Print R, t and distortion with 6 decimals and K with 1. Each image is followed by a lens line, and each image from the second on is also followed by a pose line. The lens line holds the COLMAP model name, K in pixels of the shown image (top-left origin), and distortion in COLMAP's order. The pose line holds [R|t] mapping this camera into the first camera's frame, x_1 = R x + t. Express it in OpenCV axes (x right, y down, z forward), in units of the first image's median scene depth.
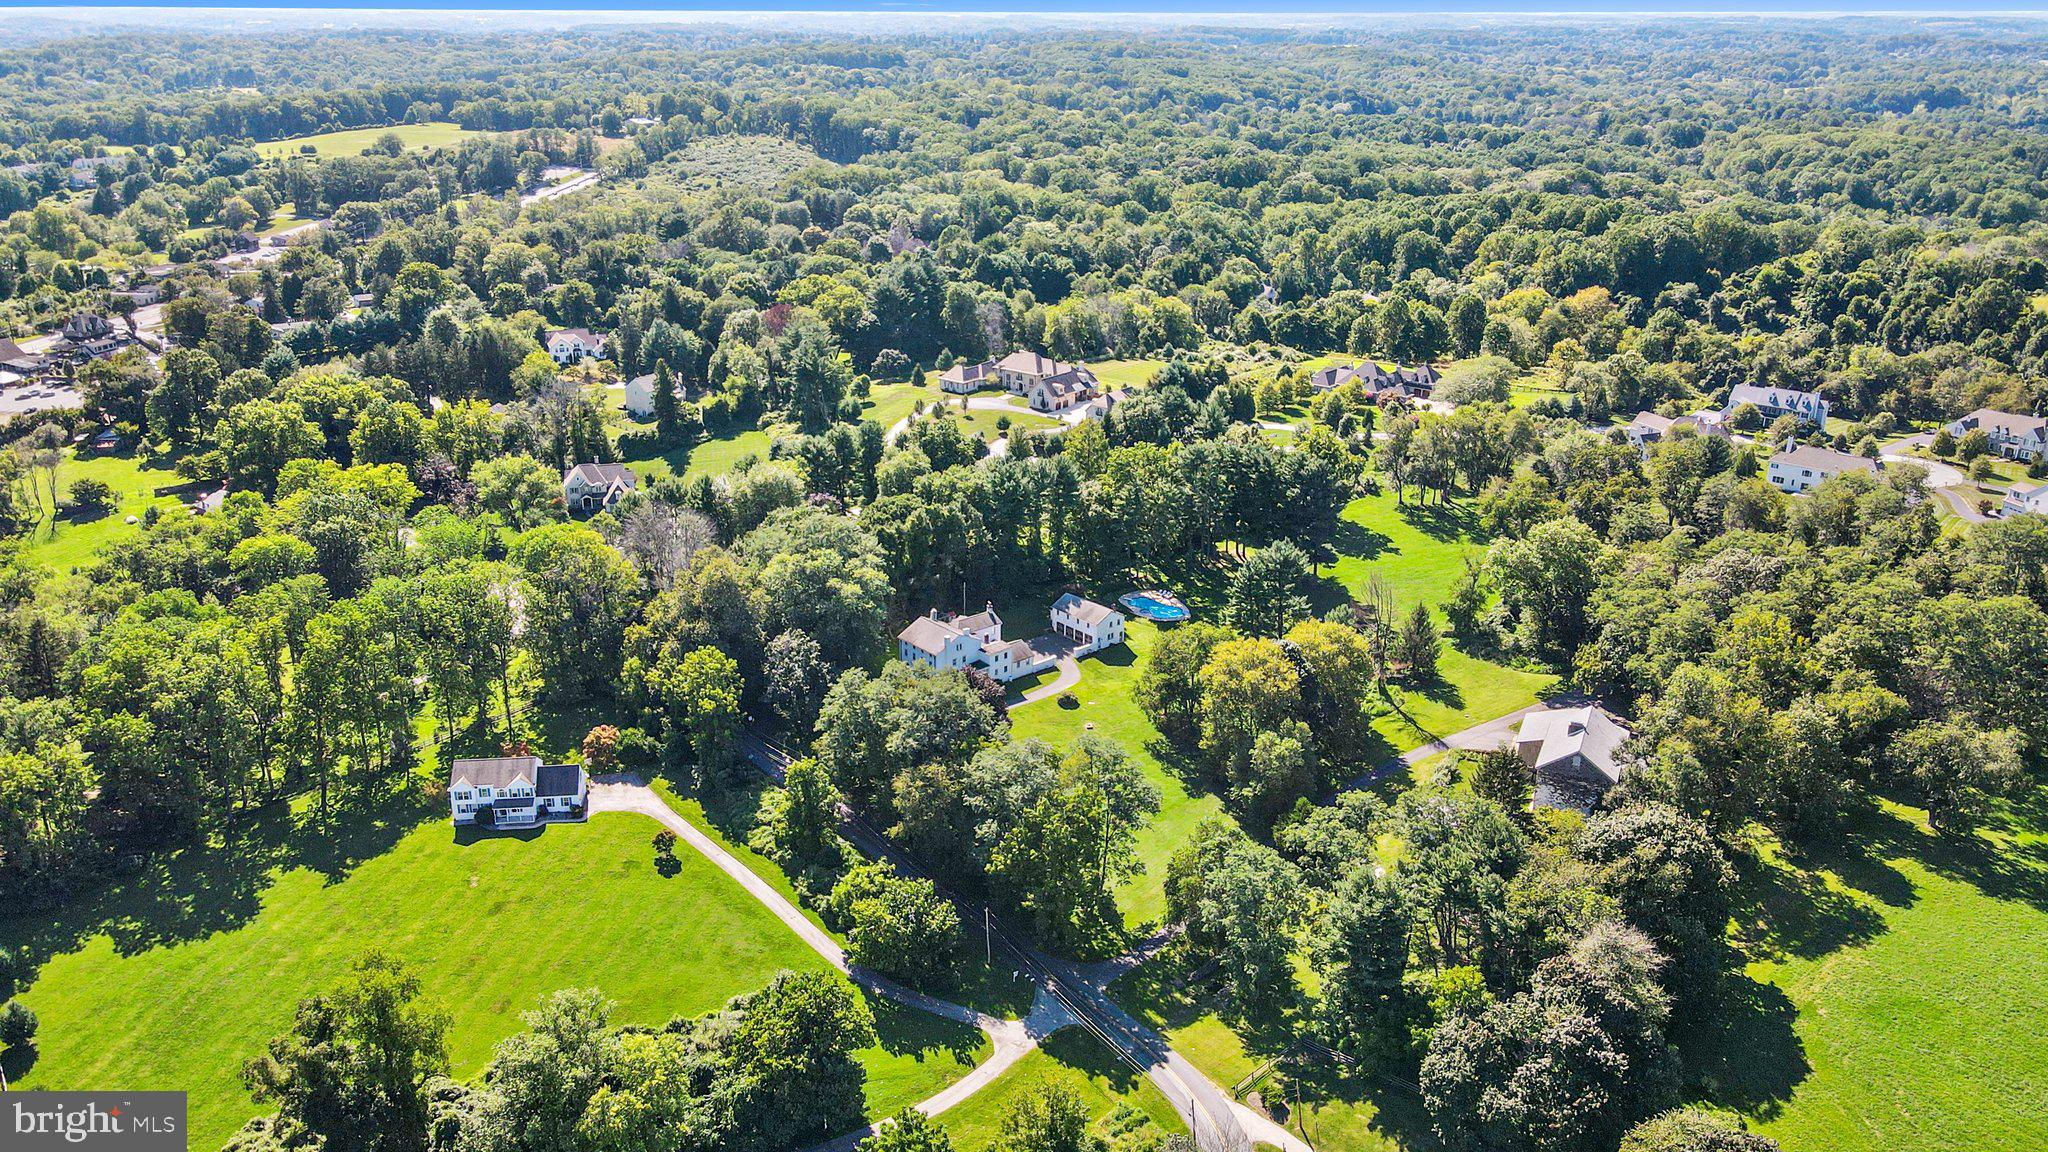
lens RADIAL K [[1499.5, 0, 1024.0], [0, 1499.5, 576.0], [0, 0, 1]] dist [0.030763, -0.000531]
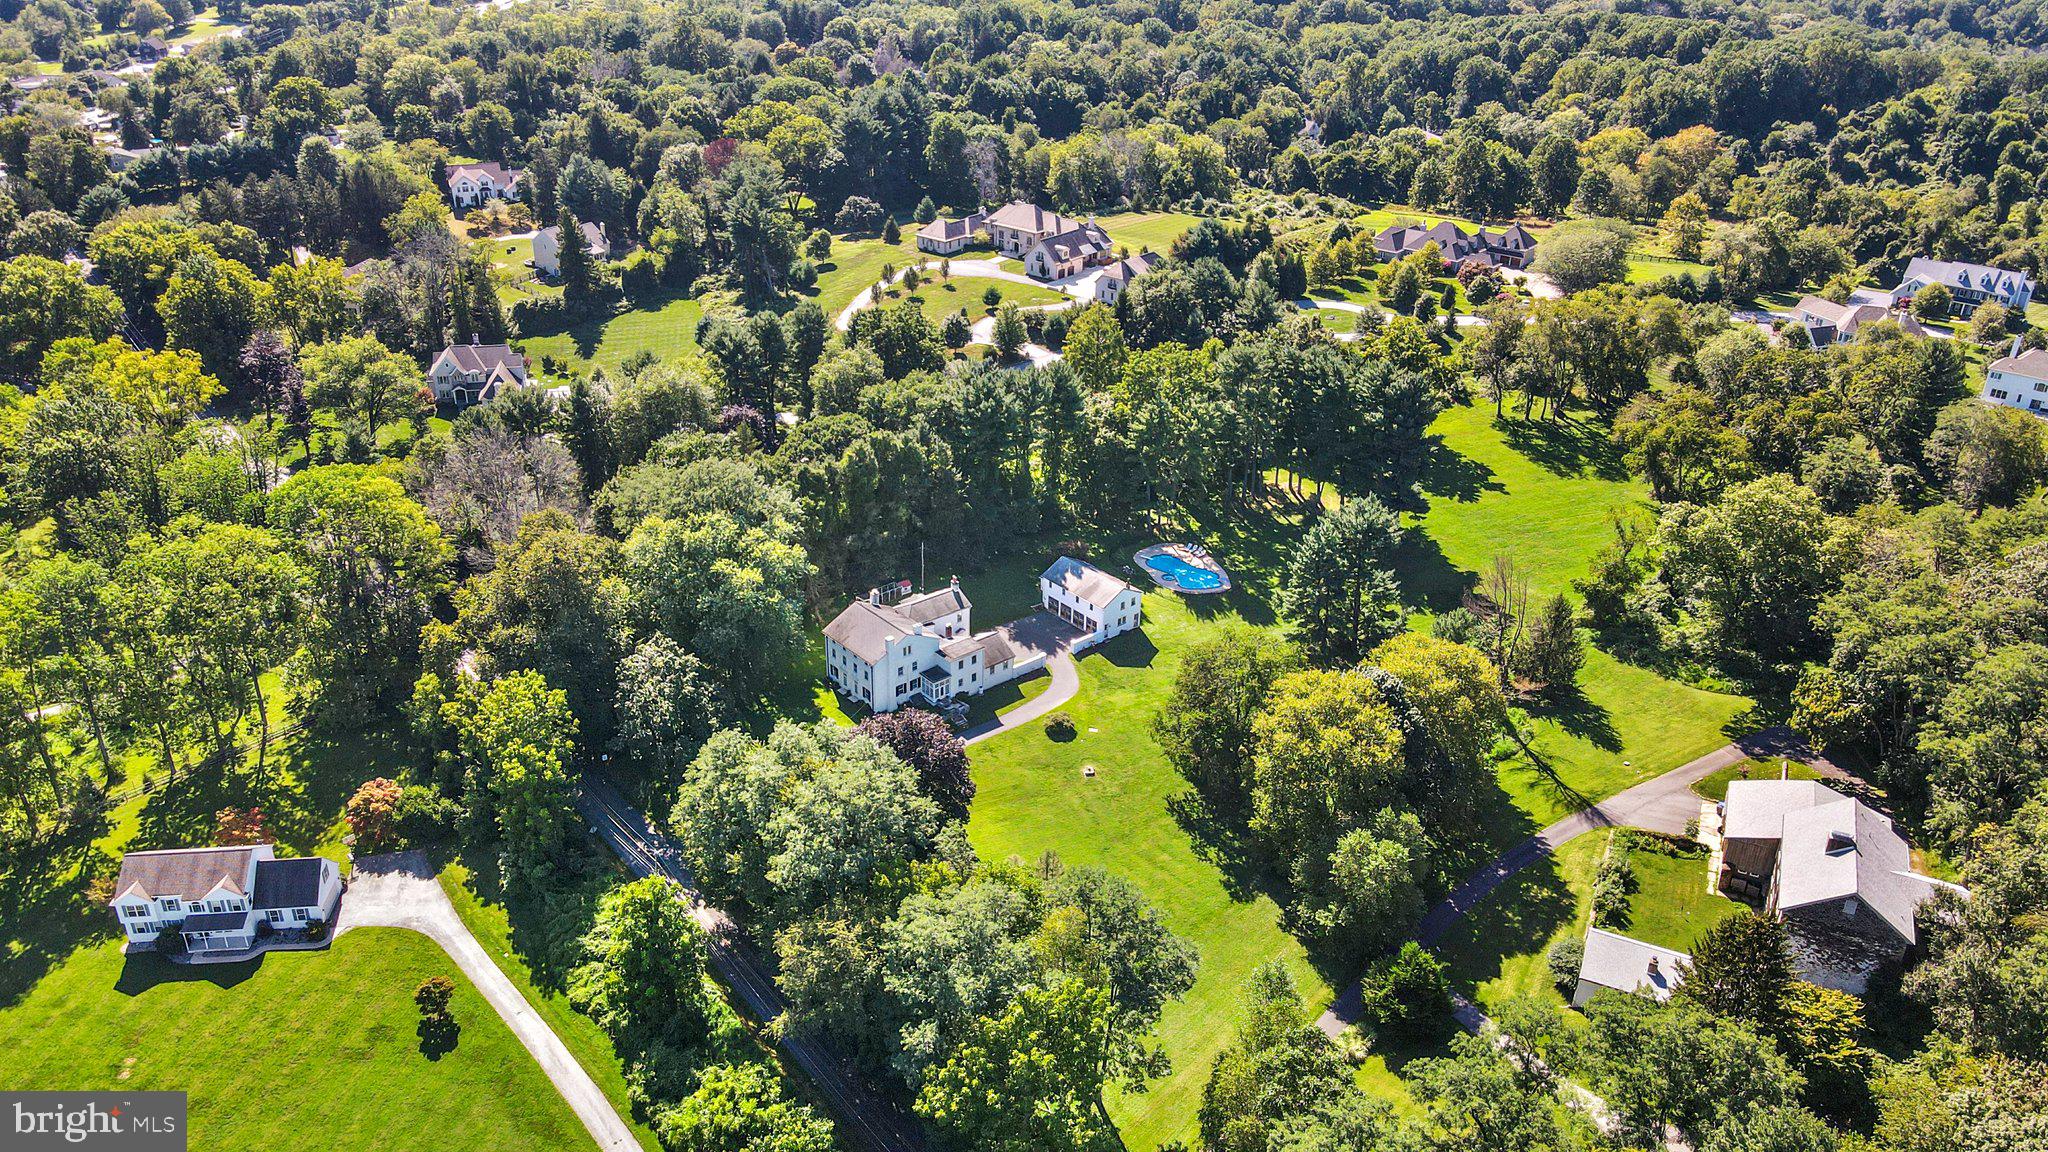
lens RADIAL K [[1499.5, 0, 1024.0], [0, 1499.5, 576.0], [0, 0, 1]] dist [0.030763, -0.000531]
pose [[0.999879, 0.014965, -0.004146, 0.009194], [-0.014430, 0.994042, 0.108038, -0.042428], [0.005738, -0.107966, 0.994138, 0.196863]]
